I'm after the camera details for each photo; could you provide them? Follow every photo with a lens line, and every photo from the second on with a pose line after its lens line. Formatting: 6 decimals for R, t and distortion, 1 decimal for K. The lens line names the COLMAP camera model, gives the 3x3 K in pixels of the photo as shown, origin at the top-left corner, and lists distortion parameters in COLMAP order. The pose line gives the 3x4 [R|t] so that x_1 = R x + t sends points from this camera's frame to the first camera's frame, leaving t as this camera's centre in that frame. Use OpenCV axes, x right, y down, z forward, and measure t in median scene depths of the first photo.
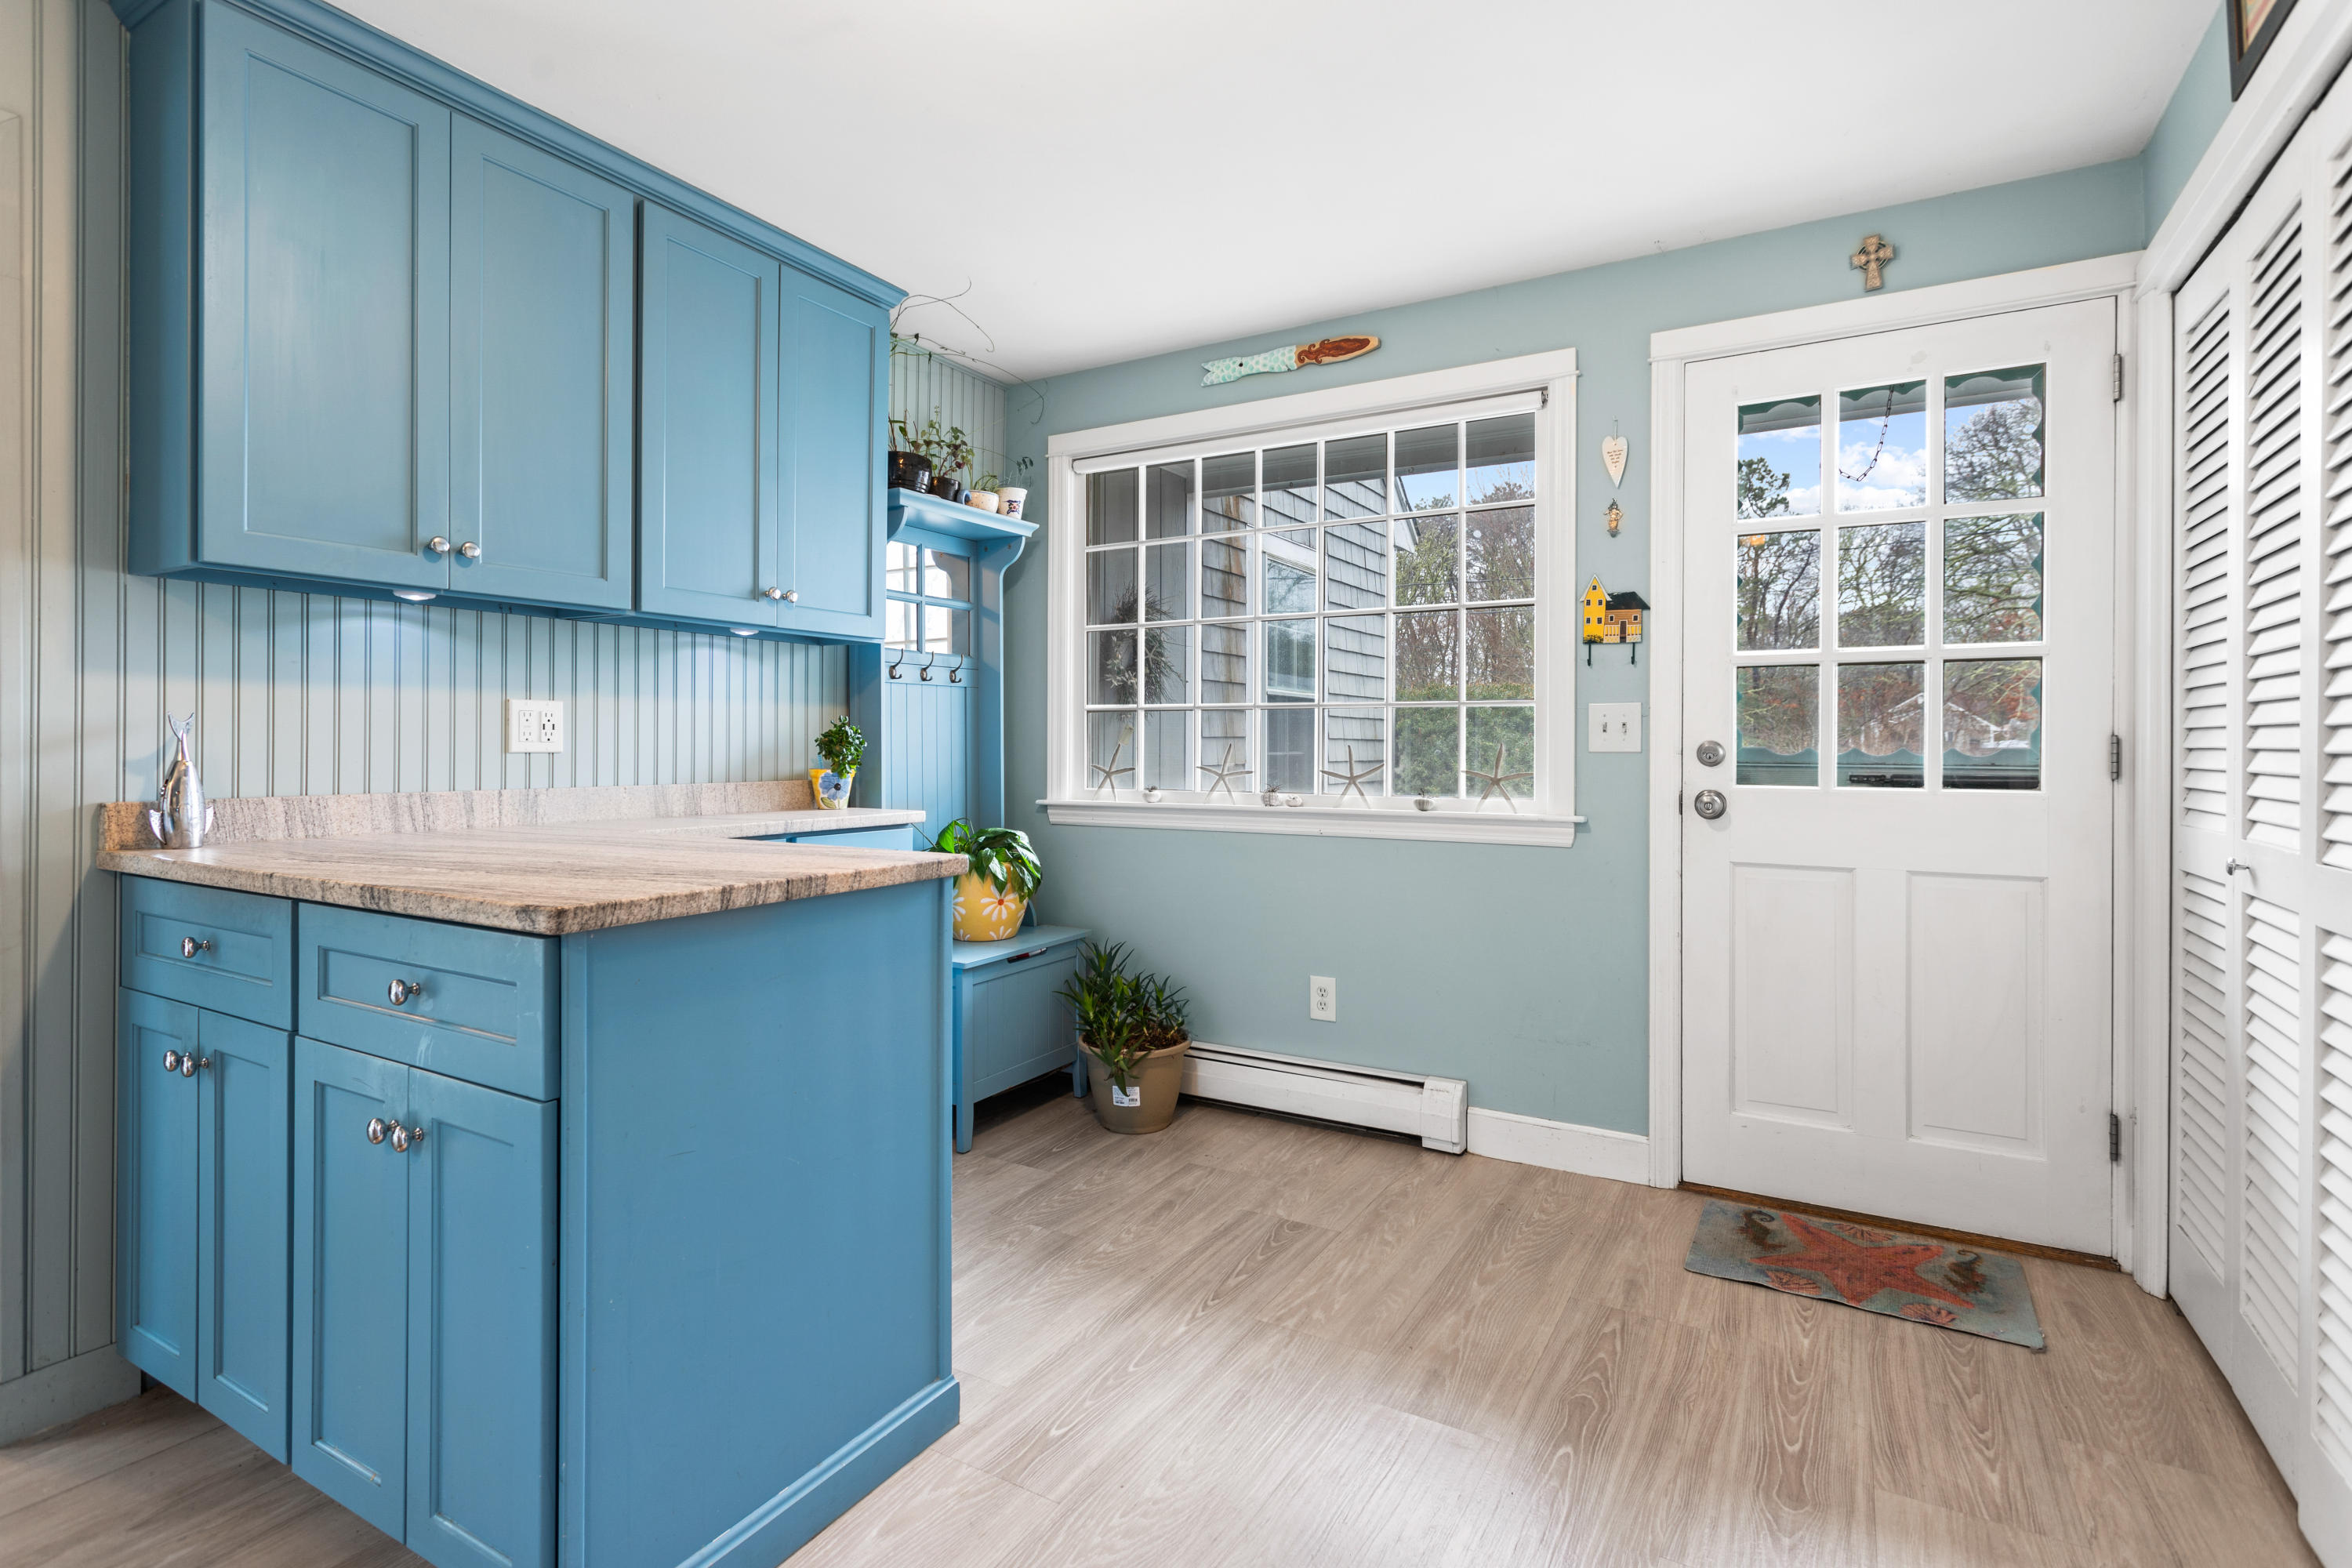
lens RADIAL K [[1146.1, 0, 1174.2], [0, 1146.1, 758.8], [0, 0, 1]] dist [0.000513, 0.001432]
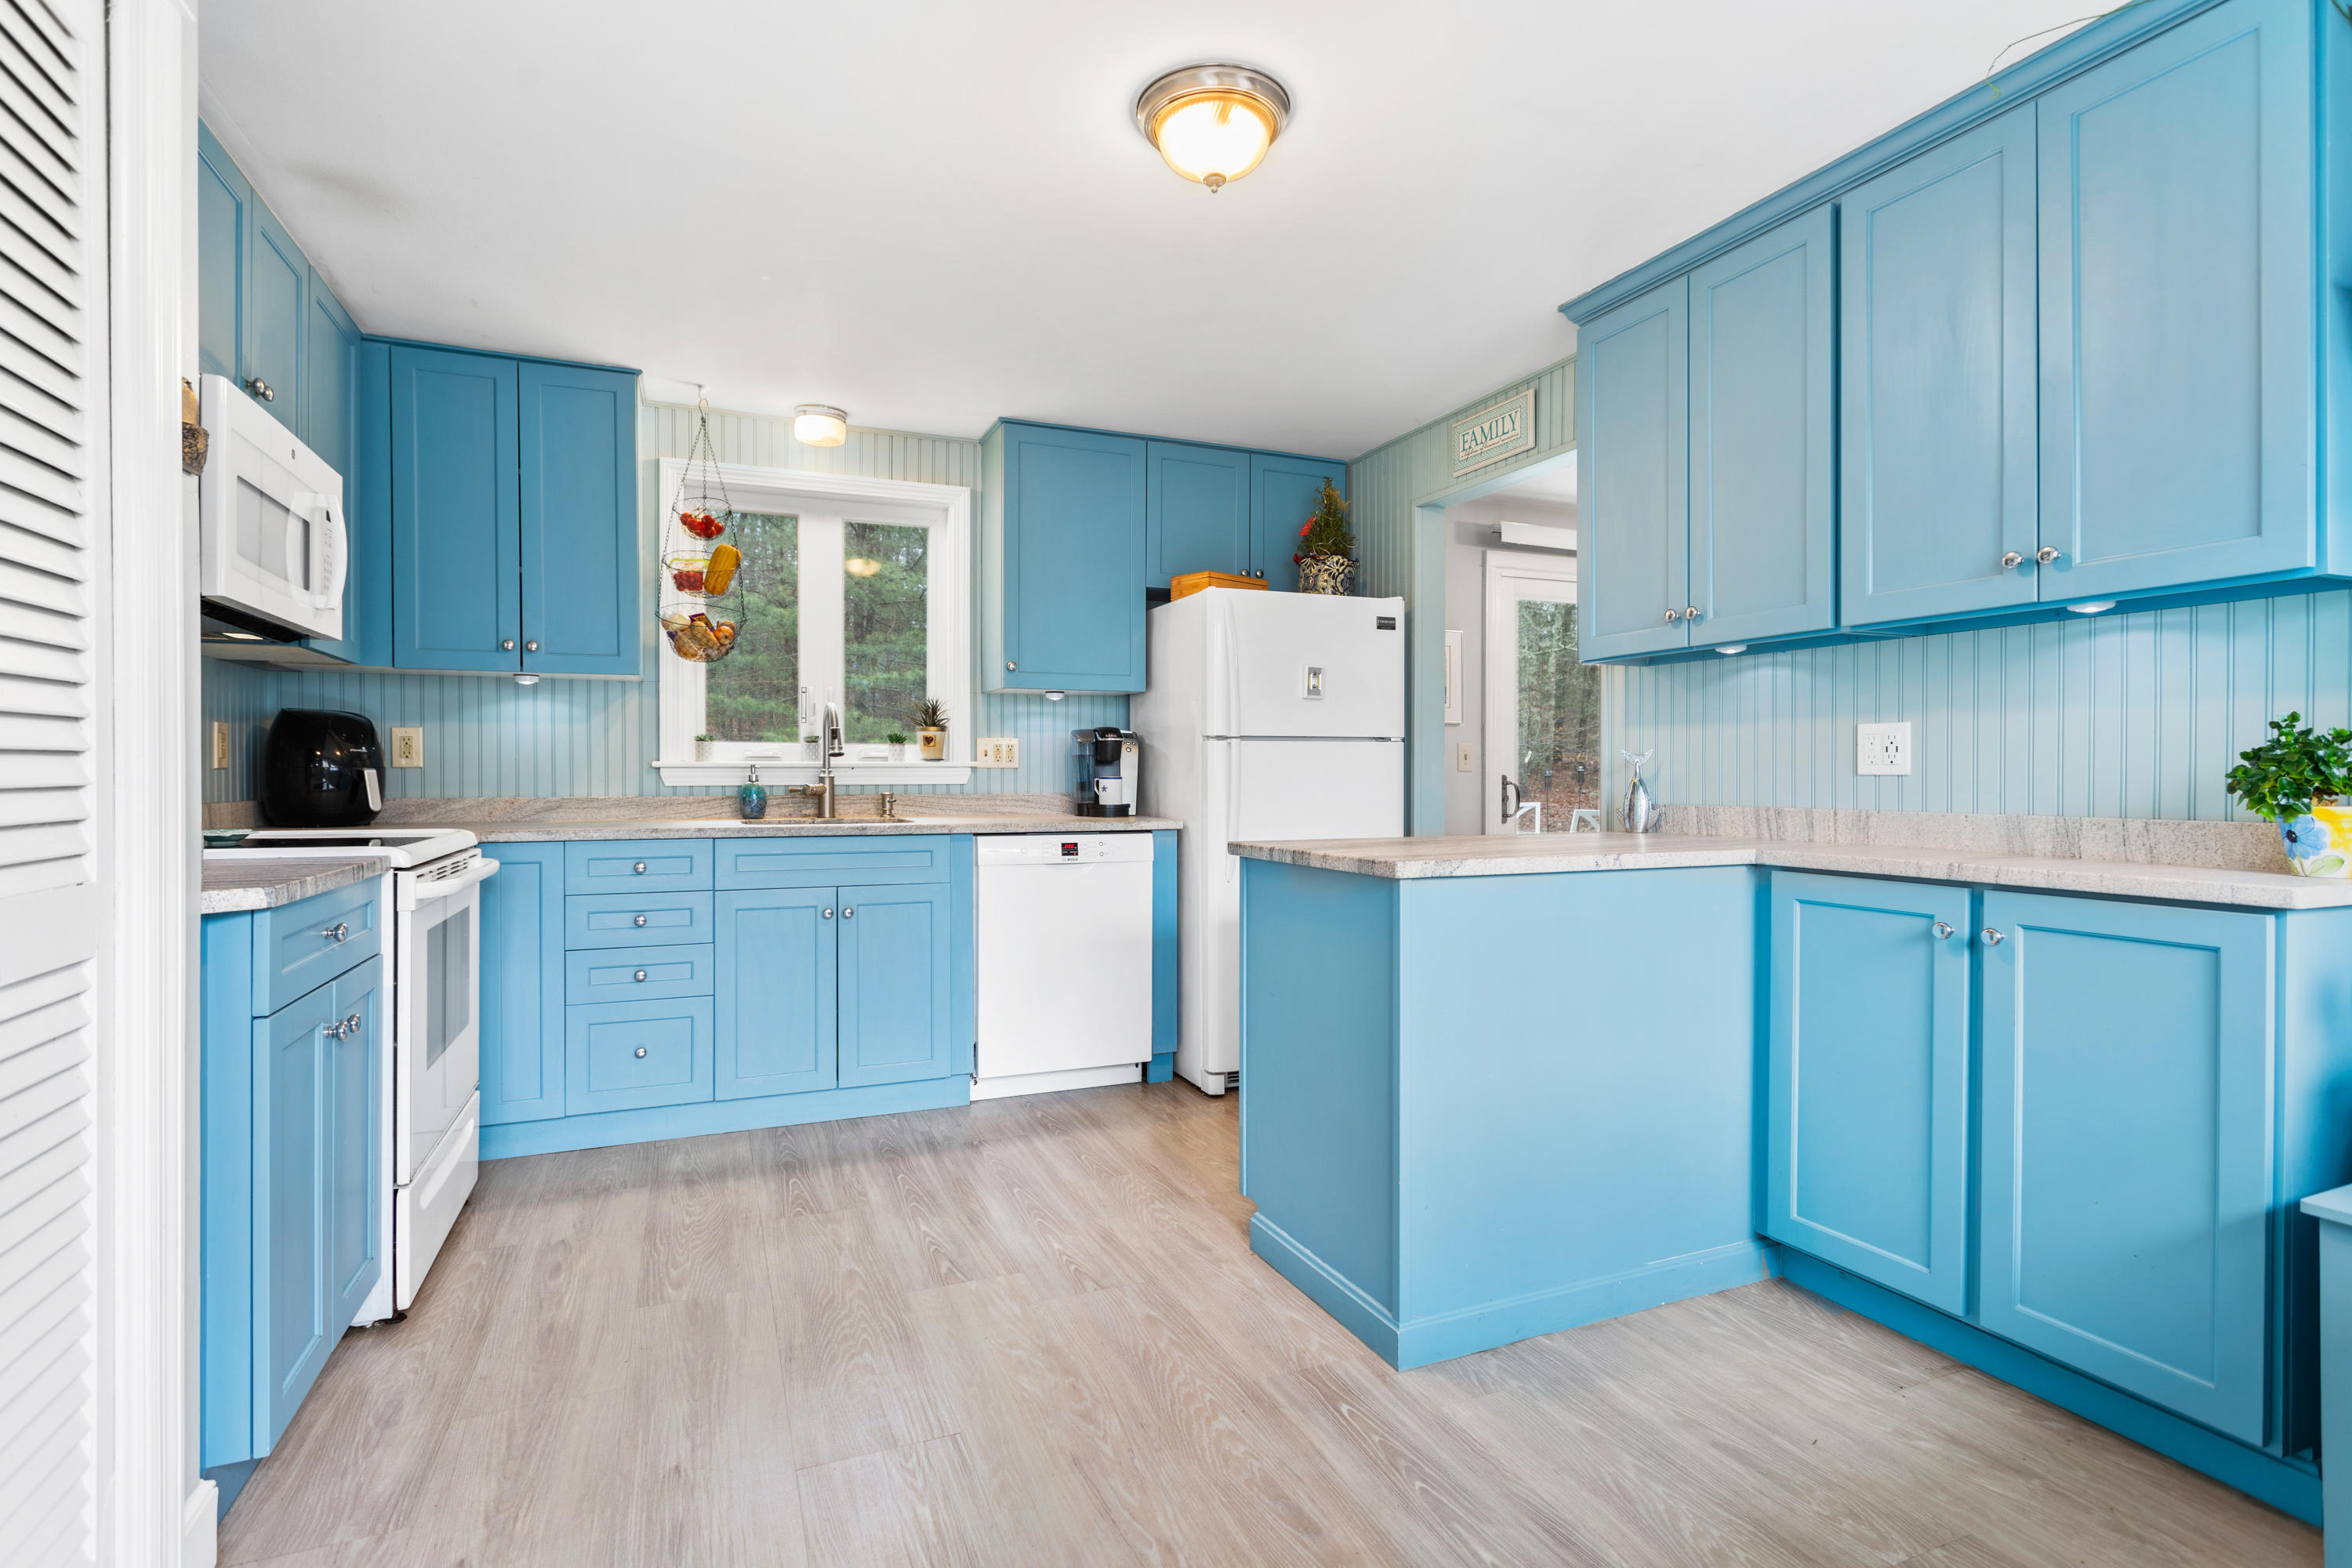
lens RADIAL K [[1146.1, 0, 1173.8], [0, 1146.1, 780.2], [0, 0, 1]] dist [0.000513, 0.001432]
pose [[-0.602643, -0.000954, -0.798010, 0.667119], [-0.012852, 0.999881, 0.008510, -0.001567], [0.797907, 0.015385, -0.602584, 1.191562]]
